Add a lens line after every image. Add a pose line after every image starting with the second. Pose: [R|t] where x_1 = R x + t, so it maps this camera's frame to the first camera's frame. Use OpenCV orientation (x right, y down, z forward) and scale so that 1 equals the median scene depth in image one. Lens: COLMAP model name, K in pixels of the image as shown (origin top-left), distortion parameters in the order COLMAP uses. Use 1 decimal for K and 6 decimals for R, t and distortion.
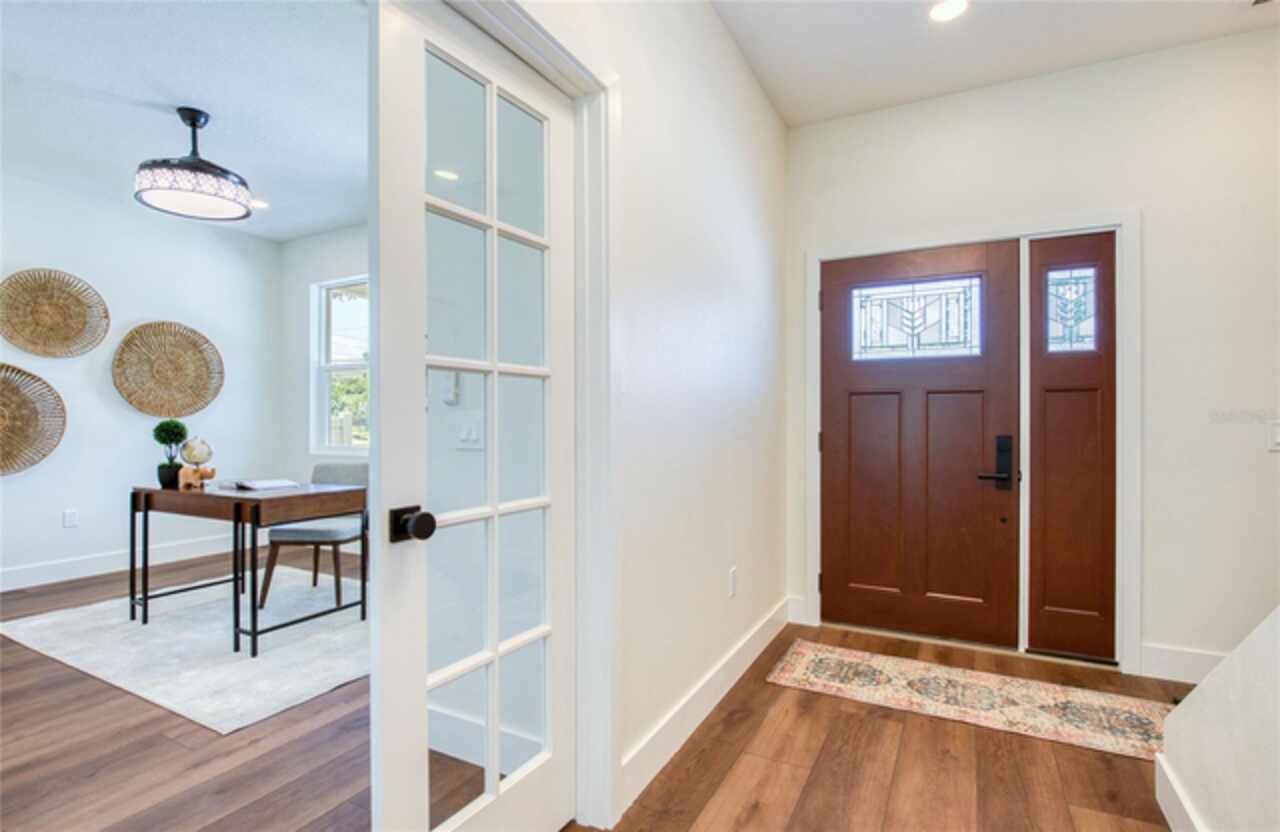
lens RADIAL K [[613.2, 0, 638.1], [0, 613.2, 418.9], [0, 0, 1]] dist [-0.014369, -0.001605]
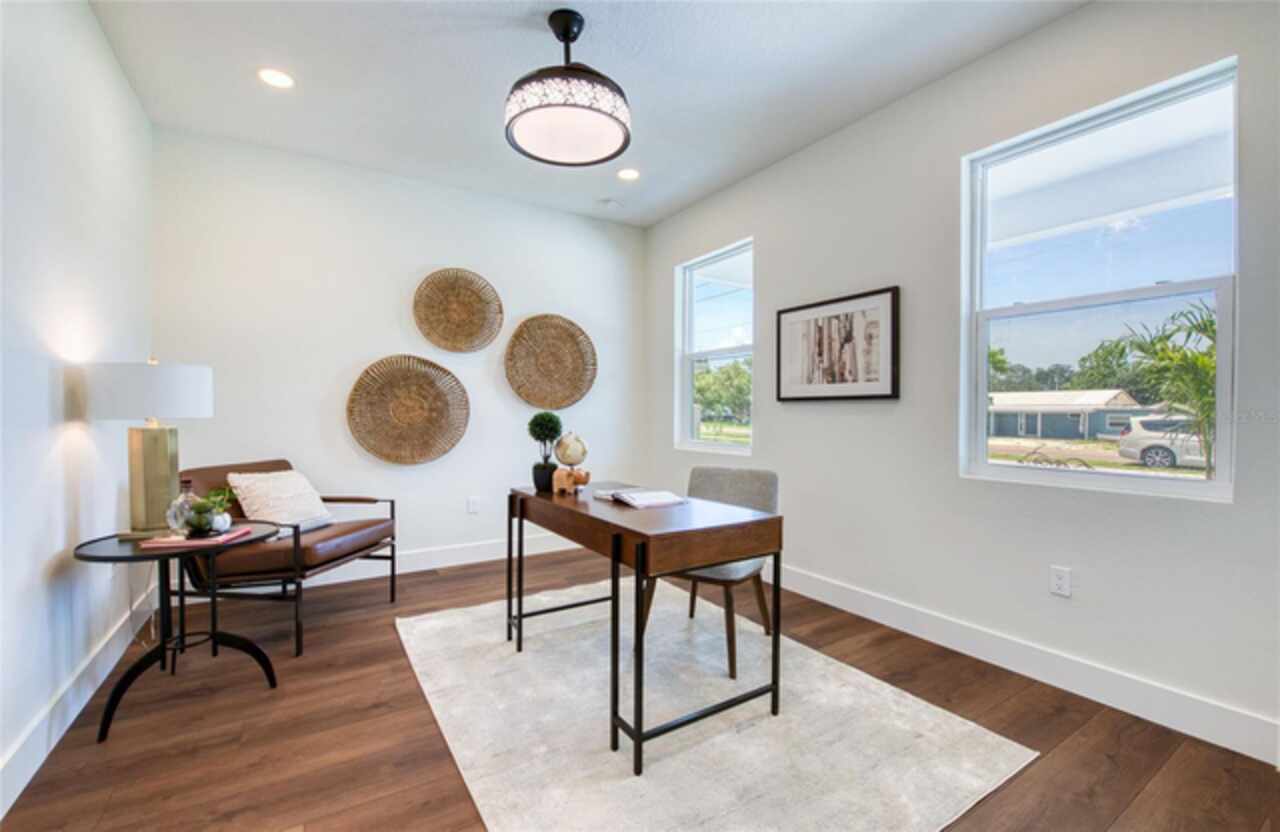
lens RADIAL K [[540.8, 0, 643.1], [0, 540.8, 414.8], [0, 0, 1]] dist [-0.000553, -0.000029]
pose [[0.874389, 0.006227, -0.485185, -0.283208], [-0.003421, 0.999972, 0.006668, 0.000045], [0.485213, -0.004171, 0.874386, 0.404501]]
